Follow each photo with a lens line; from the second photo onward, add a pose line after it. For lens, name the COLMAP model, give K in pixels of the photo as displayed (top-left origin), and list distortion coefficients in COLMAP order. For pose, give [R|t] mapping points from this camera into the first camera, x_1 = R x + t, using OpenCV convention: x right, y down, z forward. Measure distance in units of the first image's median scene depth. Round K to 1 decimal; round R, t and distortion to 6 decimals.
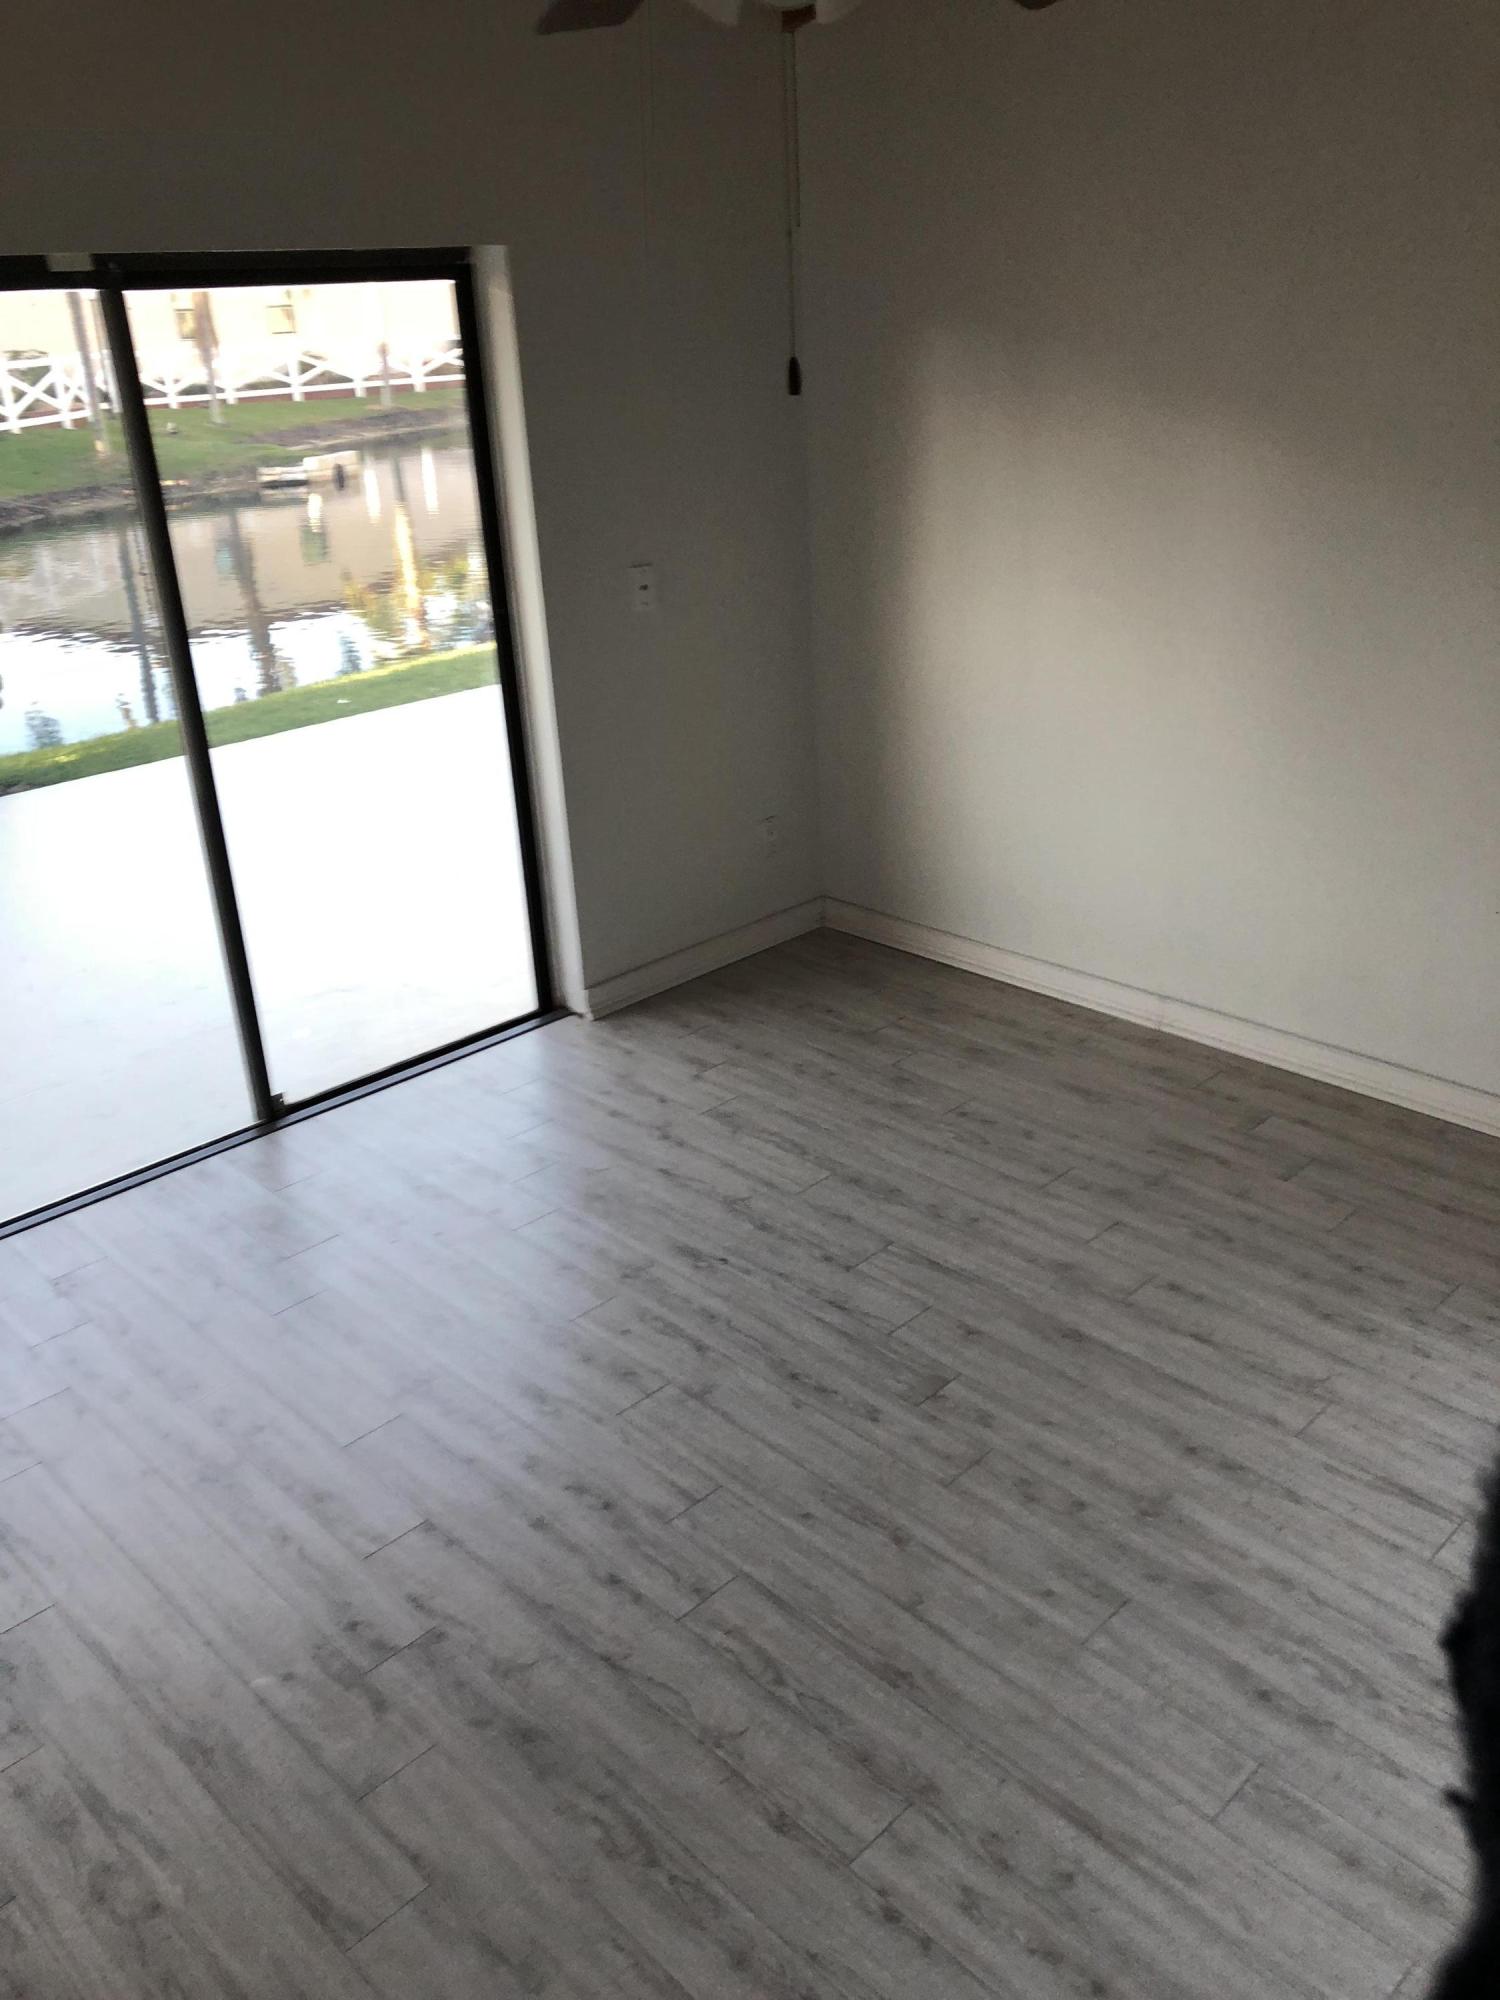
lens RADIAL K [[1640.0, 0, 746.2], [0, 1640.0, 997.0], [0, 0, 1]] dist [0.032863, -0.032284]
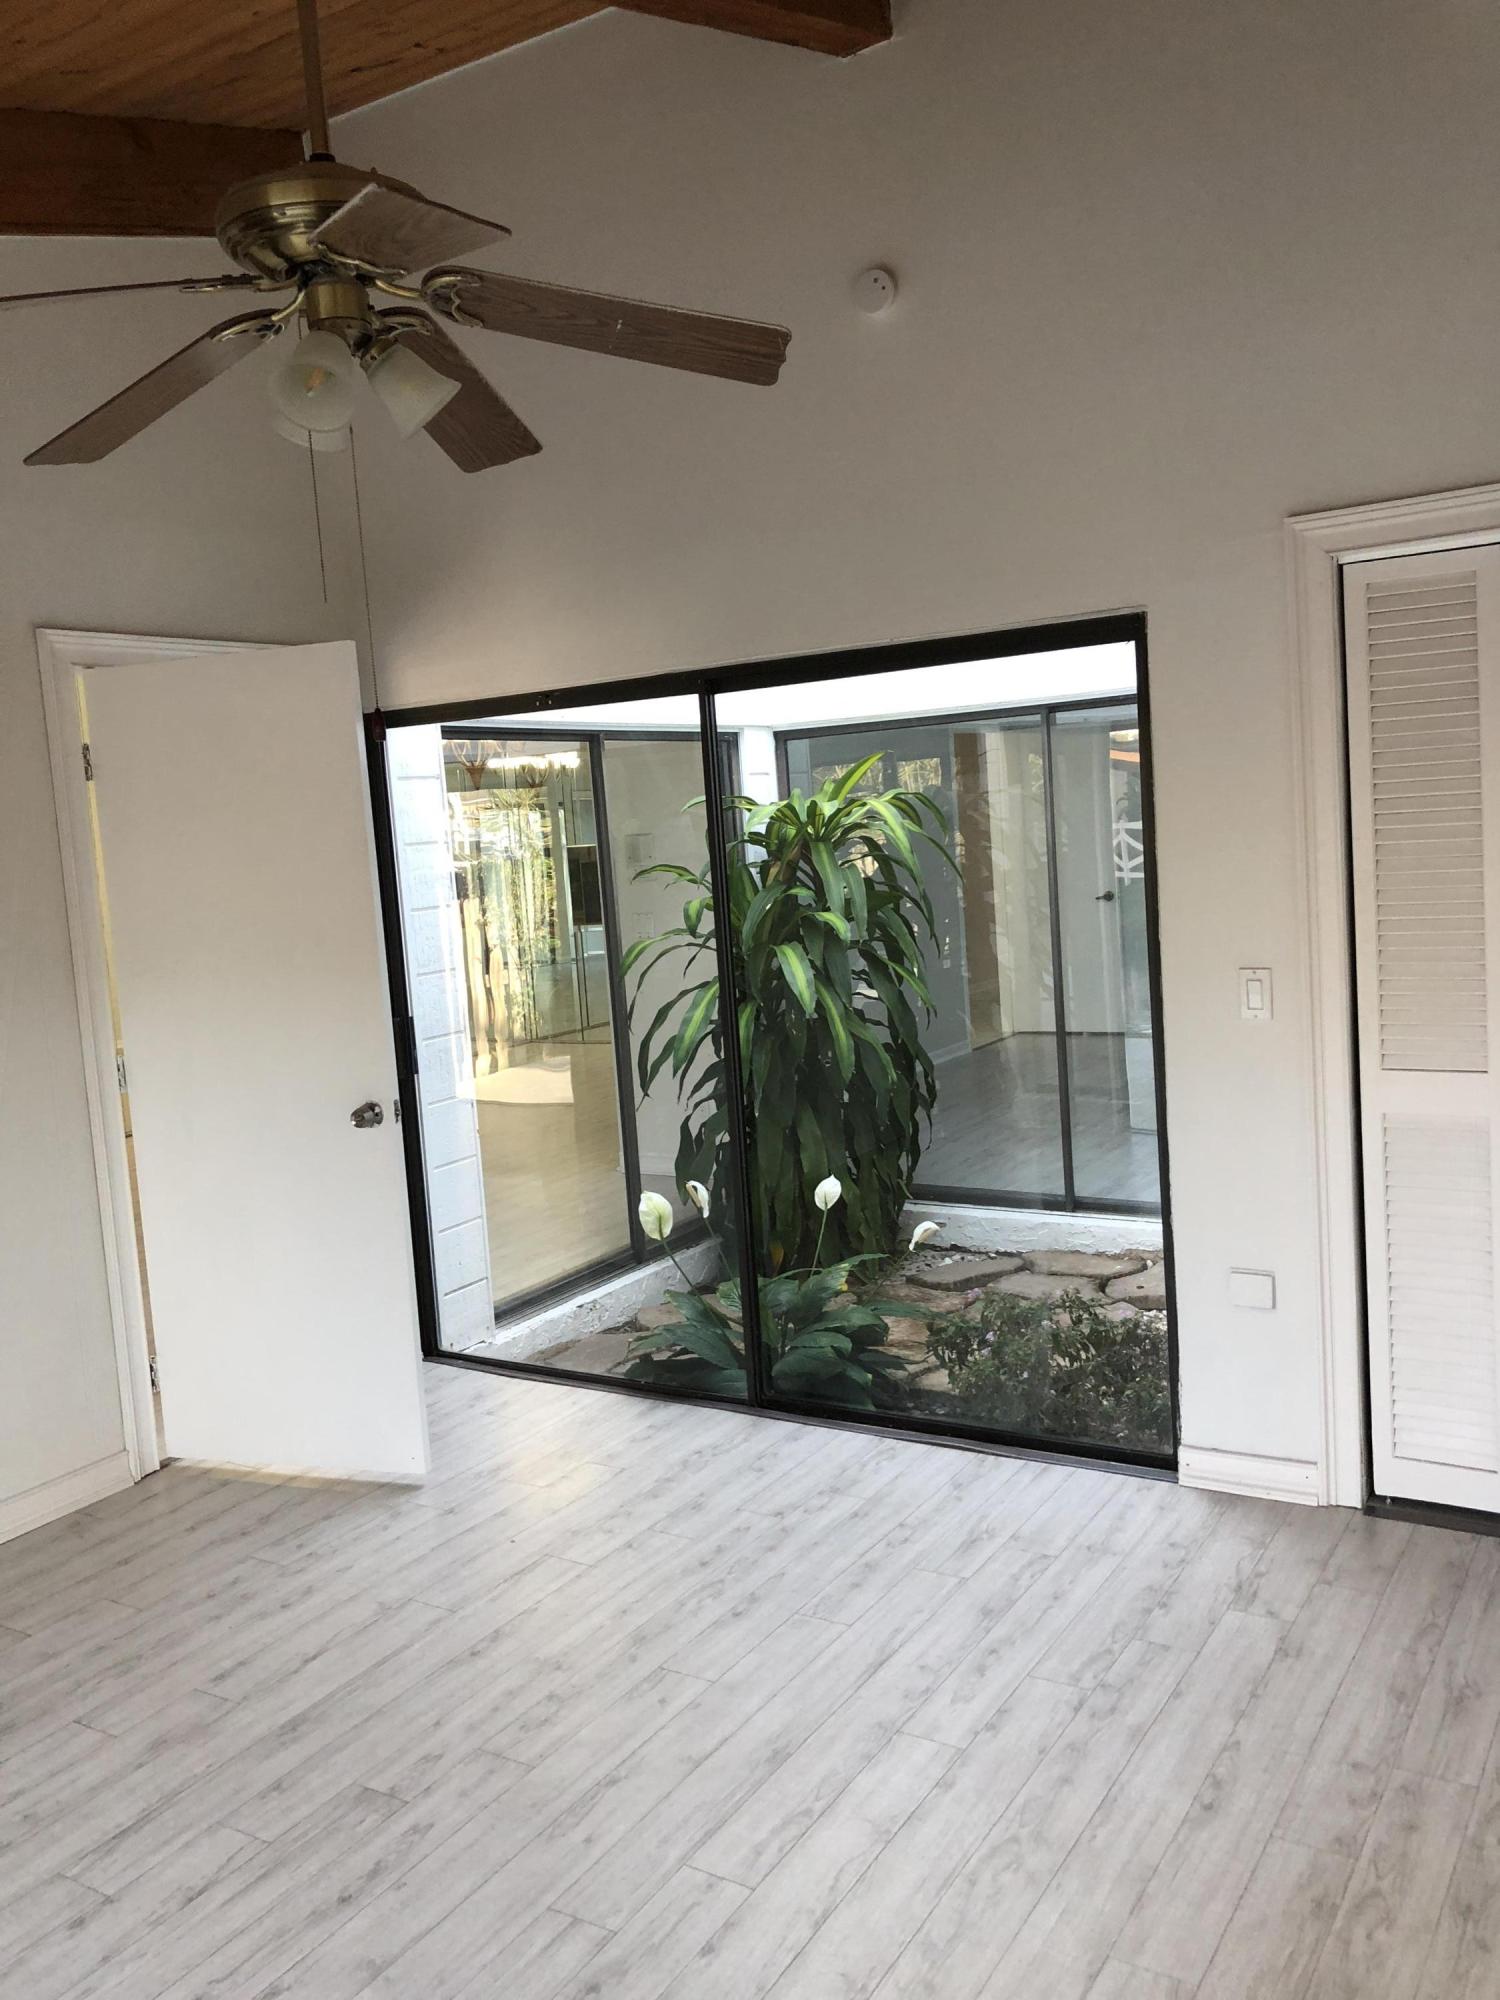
lens RADIAL K [[1640.0, 0, 757.5], [0, 1640.0, 1003.4], [0, 0, 1]] dist [0.032863, -0.032284]
pose [[-0.242987, -0.050672, 0.968705, -0.784355], [0.459068, 0.873718, 0.160854, -0.193917], [-0.854525, 0.483787, -0.189040, 0.753888]]
